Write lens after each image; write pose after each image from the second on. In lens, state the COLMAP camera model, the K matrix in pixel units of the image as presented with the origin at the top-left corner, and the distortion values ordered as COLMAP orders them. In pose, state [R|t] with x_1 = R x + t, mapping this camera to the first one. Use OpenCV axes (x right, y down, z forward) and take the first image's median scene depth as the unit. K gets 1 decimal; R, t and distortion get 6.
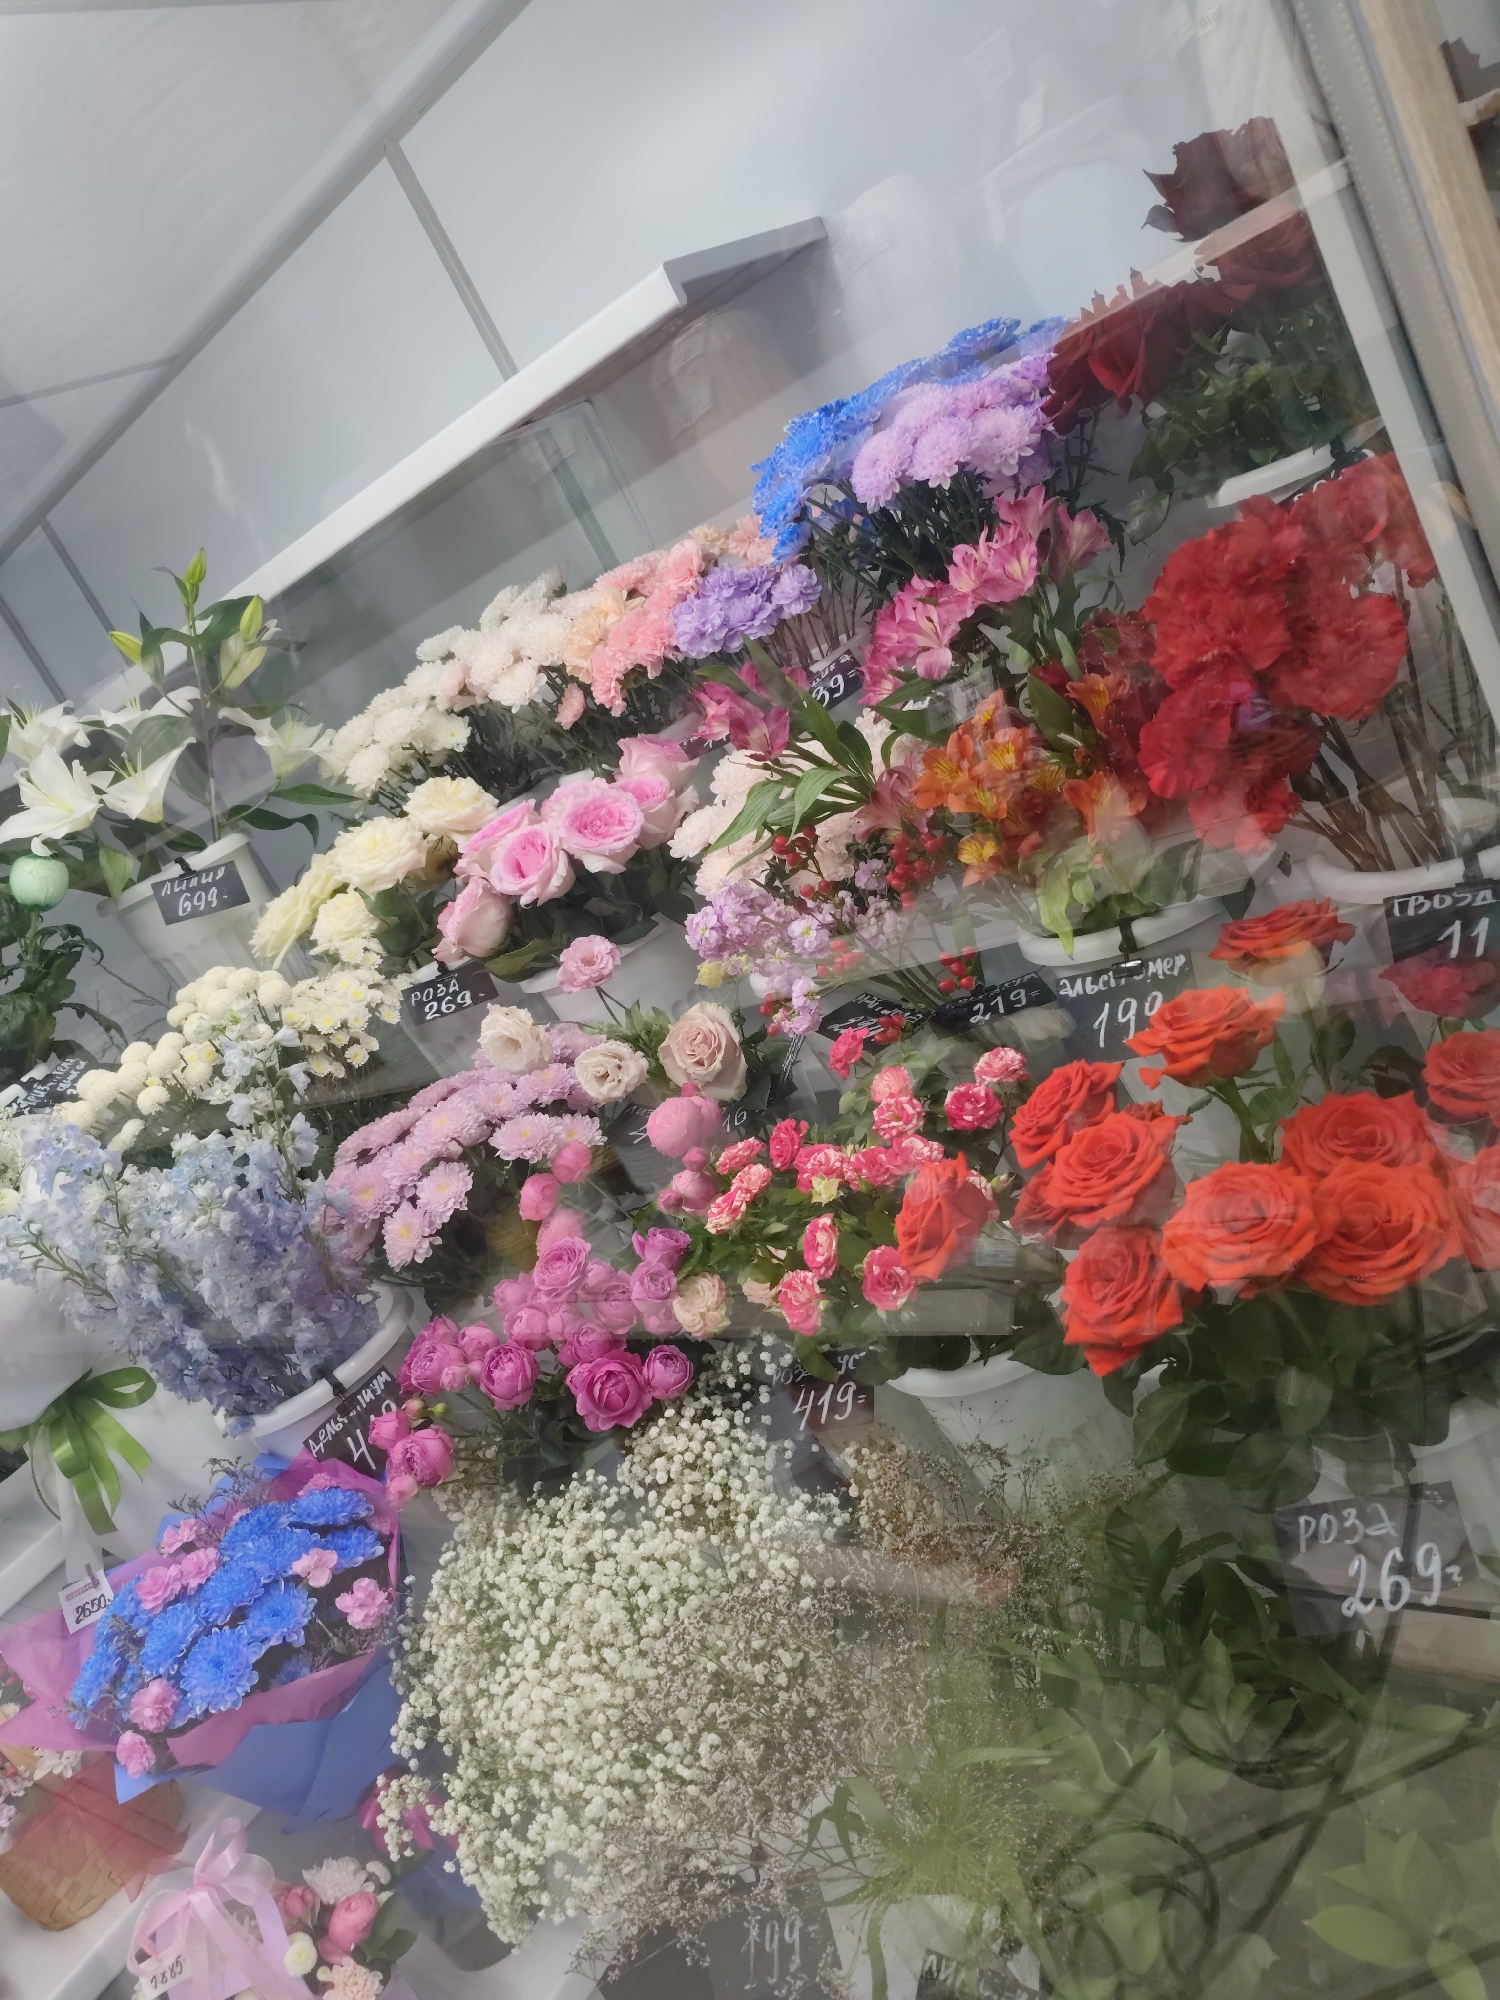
lens RADIAL K [[1439.0, 0, 745.4], [0, 1439.0, 1007.8], [0, 0, 1]] dist [0.058618, -0.142613]
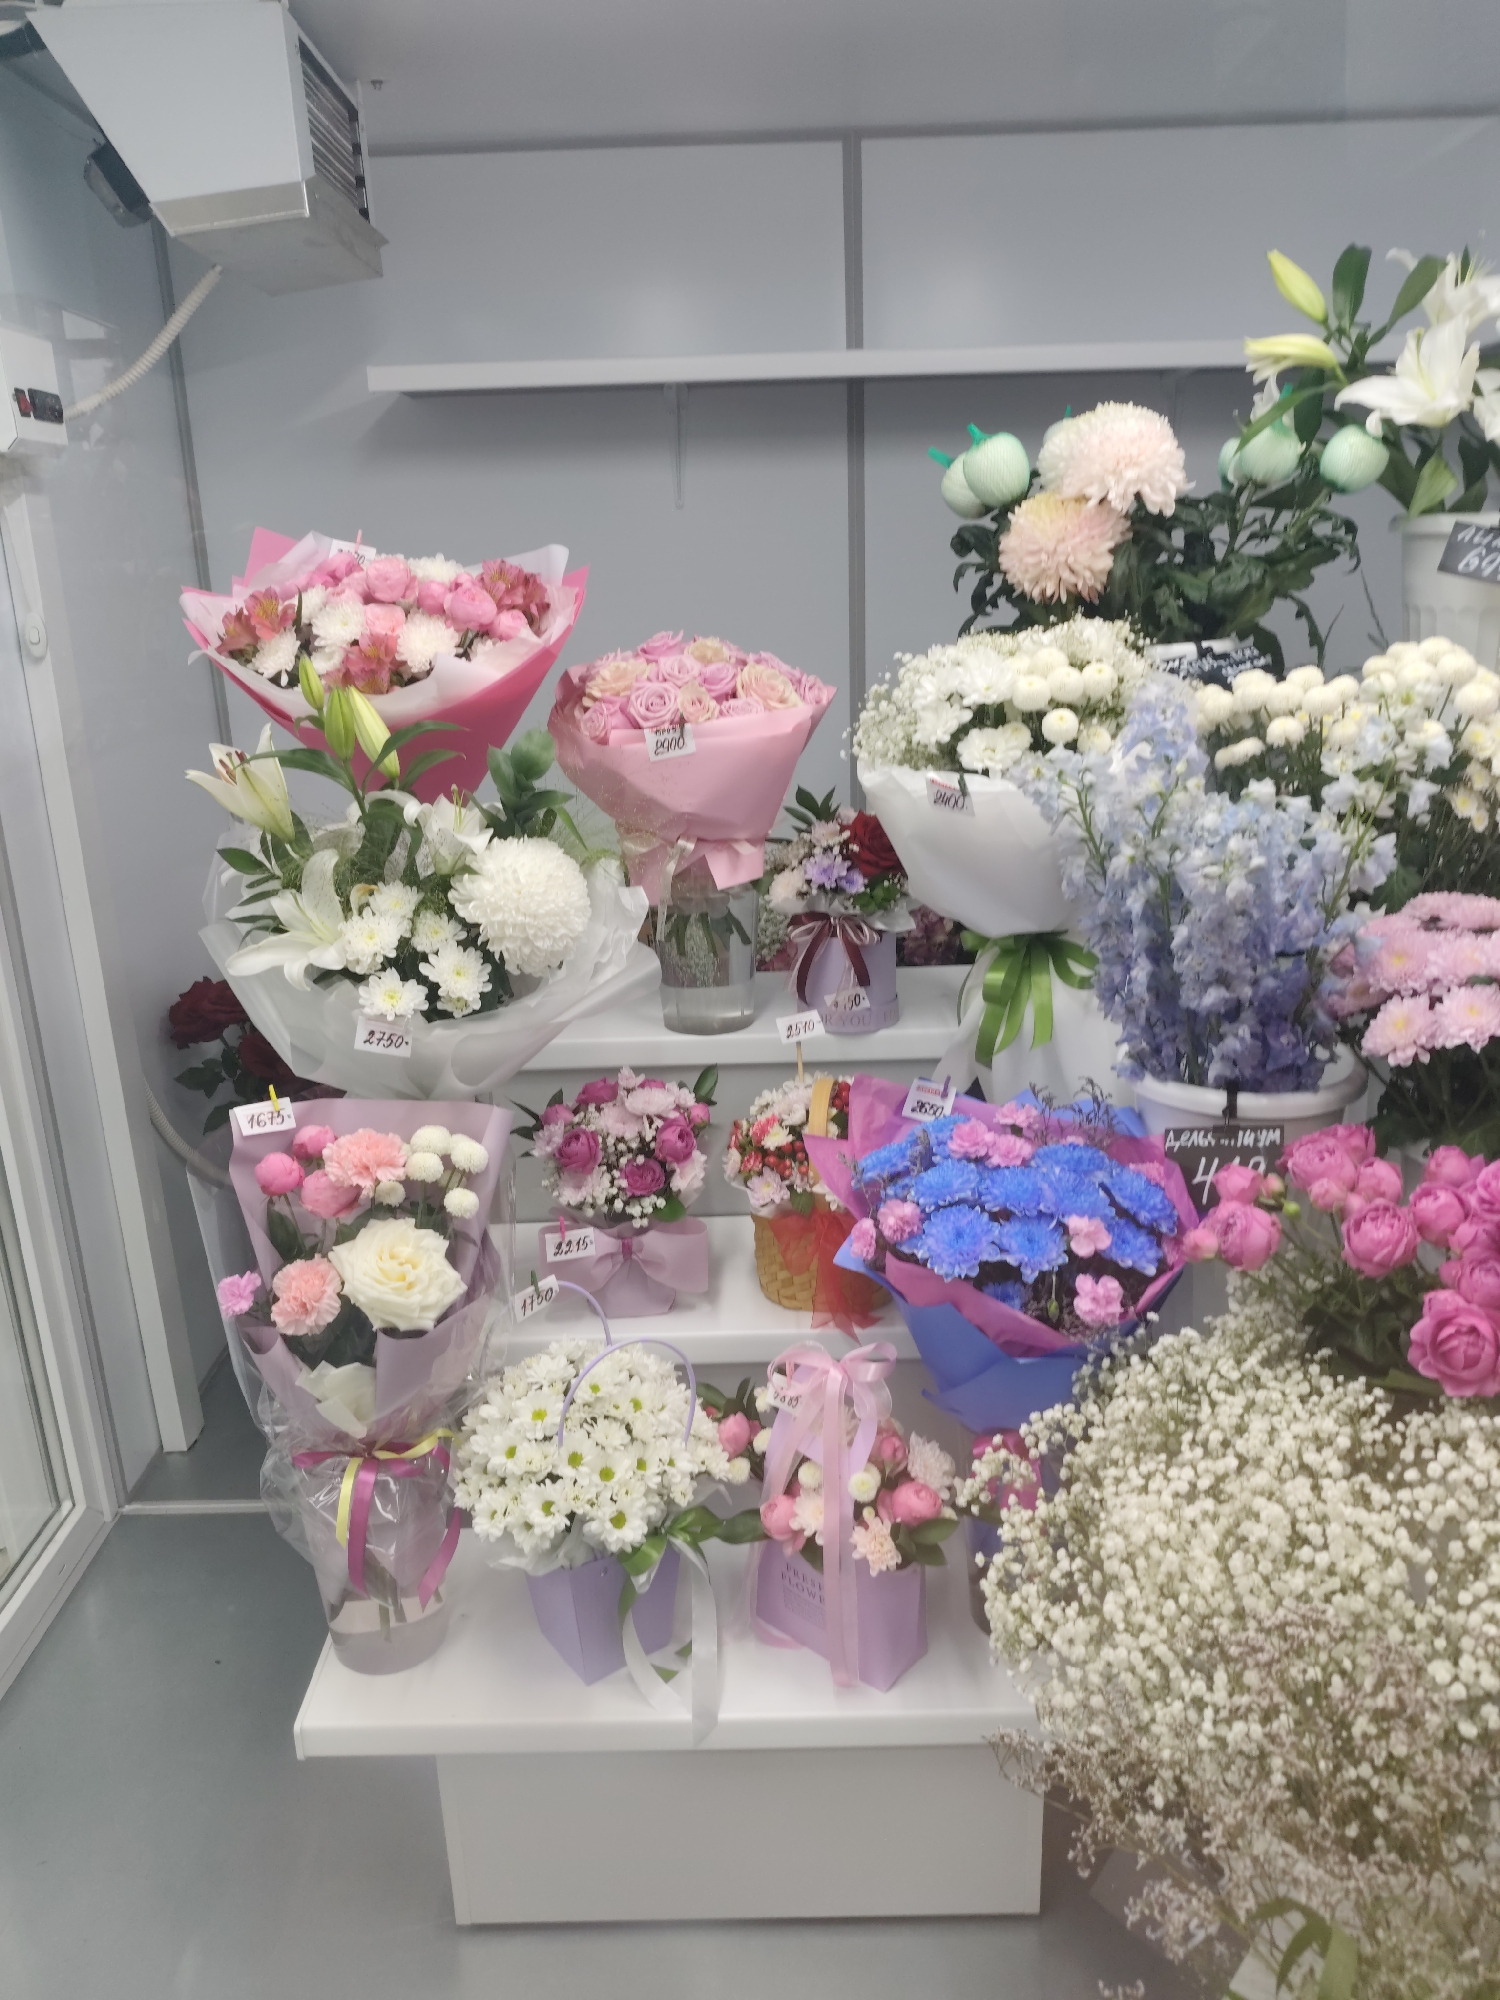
lens RADIAL K [[1439.0, 0, 745.4], [0, 1439.0, 1007.8], [0, 0, 1]] dist [0.058618, -0.142613]
pose [[0.553093, 0.629085, -0.546205, 0.005171], [-0.478297, 0.776573, 0.410080, -0.013744], [0.682144, 0.034436, 0.730407, 0.135013]]
